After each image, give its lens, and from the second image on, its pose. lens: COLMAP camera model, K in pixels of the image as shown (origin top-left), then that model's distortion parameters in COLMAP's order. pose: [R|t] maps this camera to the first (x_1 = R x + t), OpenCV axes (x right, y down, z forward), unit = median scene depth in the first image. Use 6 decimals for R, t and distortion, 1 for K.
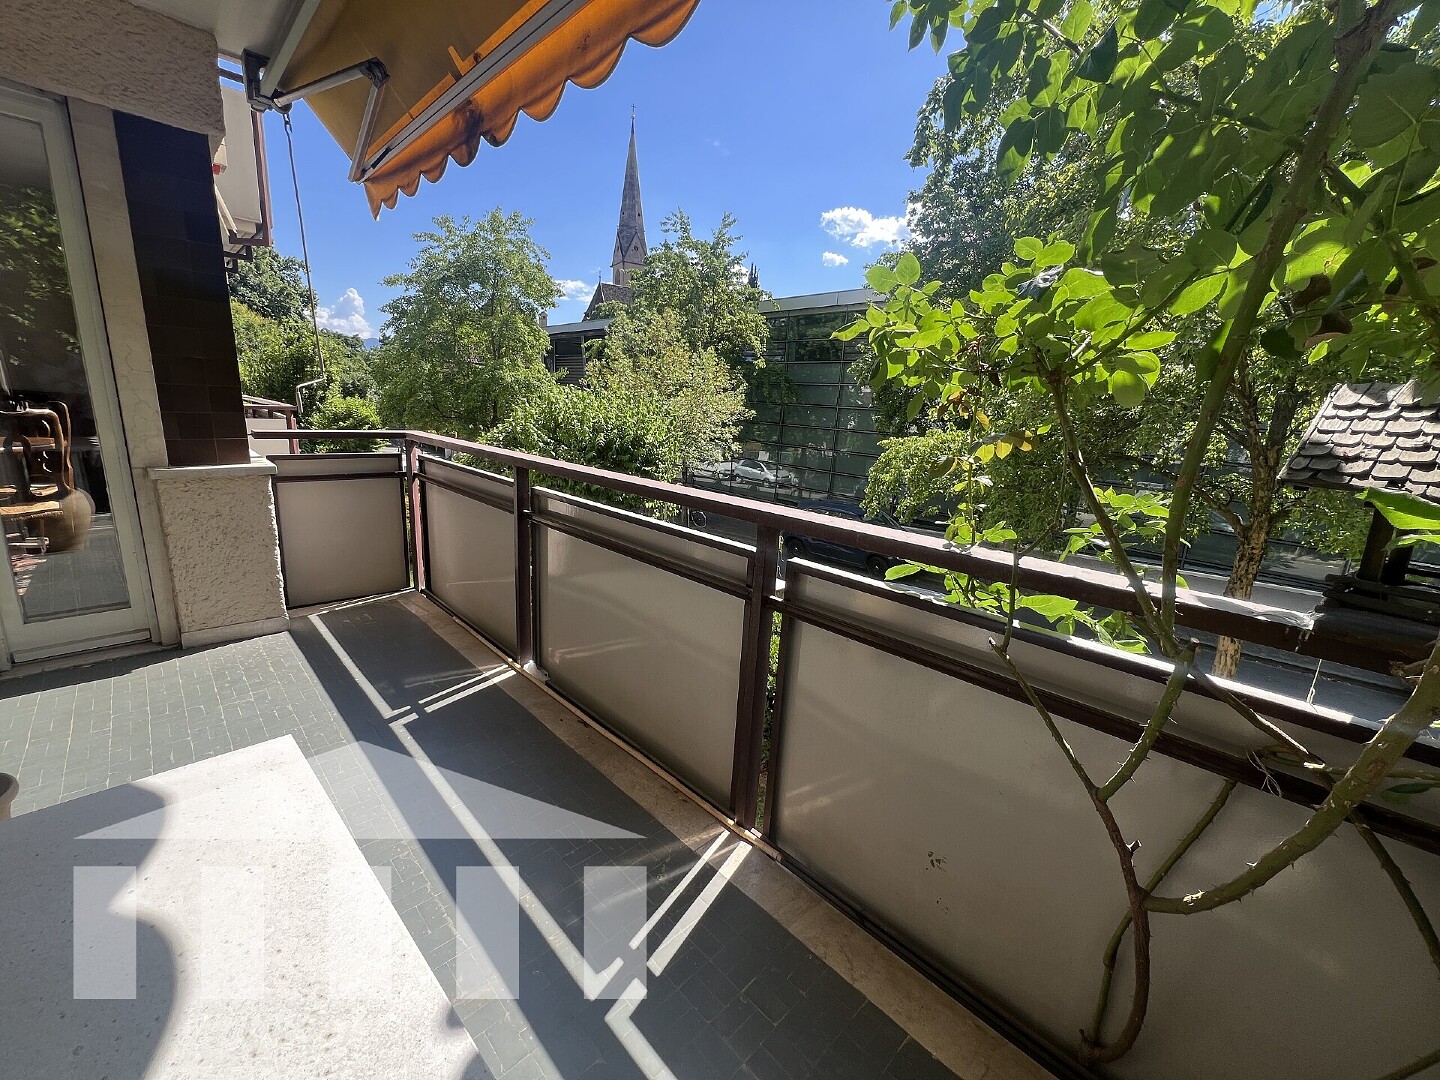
lens RADIAL K [[575.4, 0, 720.0], [0, 575.4, 540.0], [0, 0, 1]] dist [-0.000340, -0.000029]
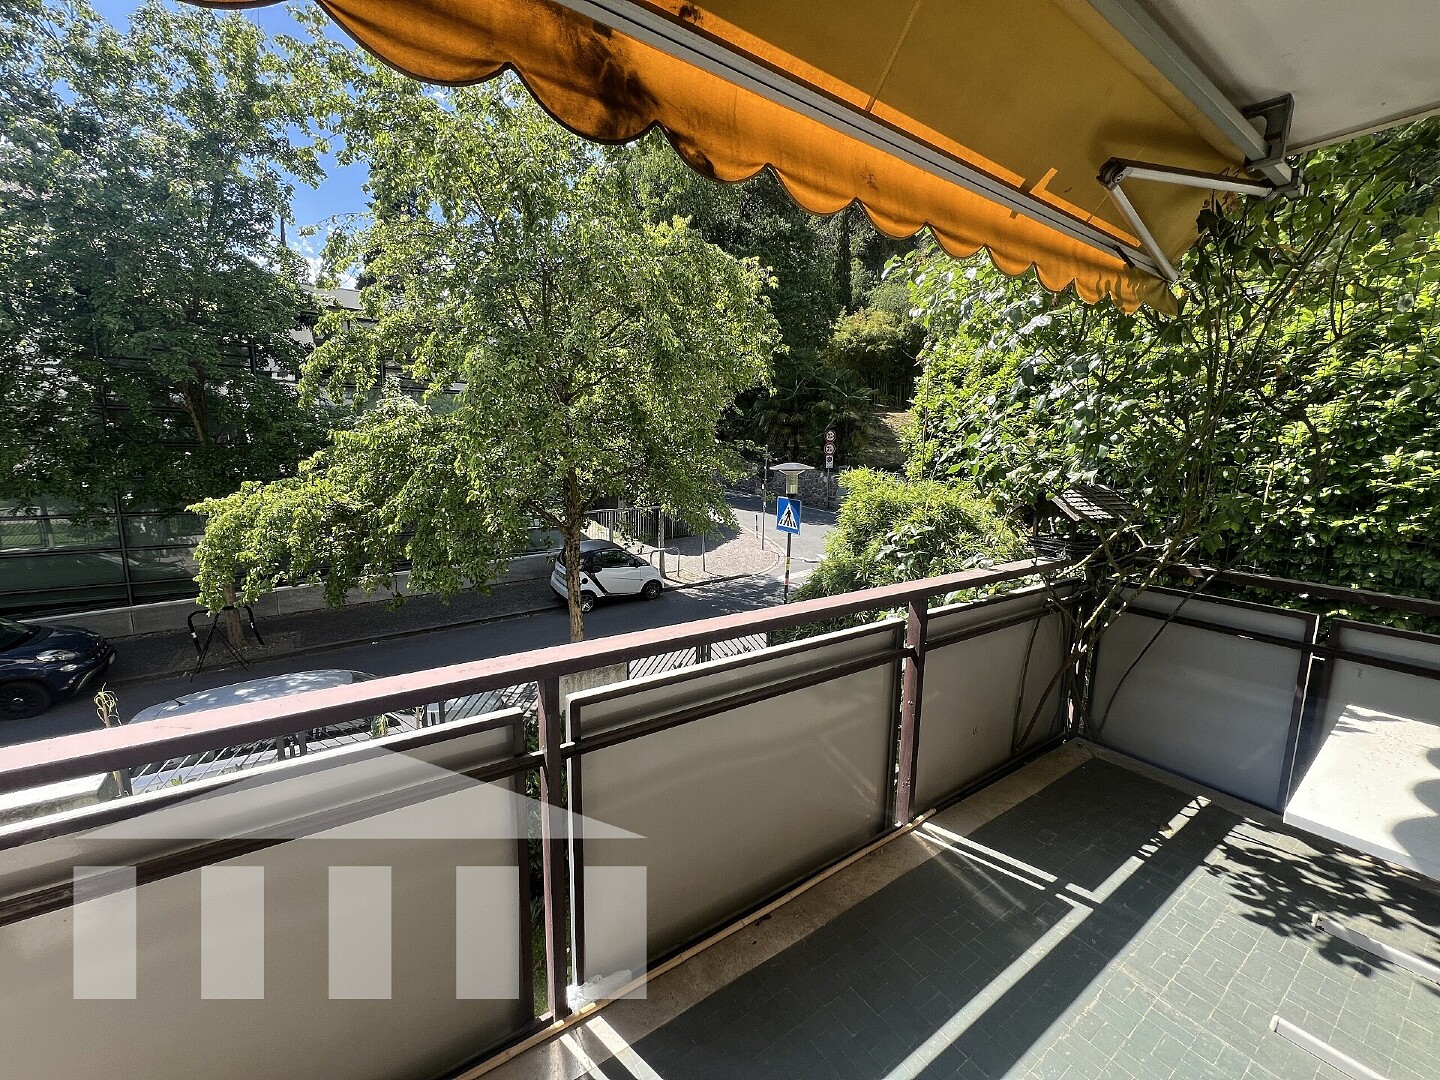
lens RADIAL K [[580.0, 0, 720.0], [0, 580.0, 540.0], [0, 0, 1]] dist [-0.031610, 0.000065]
pose [[0.174586, -0.205754, 0.962905, -1.221872], [0.220622, 0.961234, 0.165395, -0.429726], [-0.959607, 0.183562, 0.213212, 1.109558]]
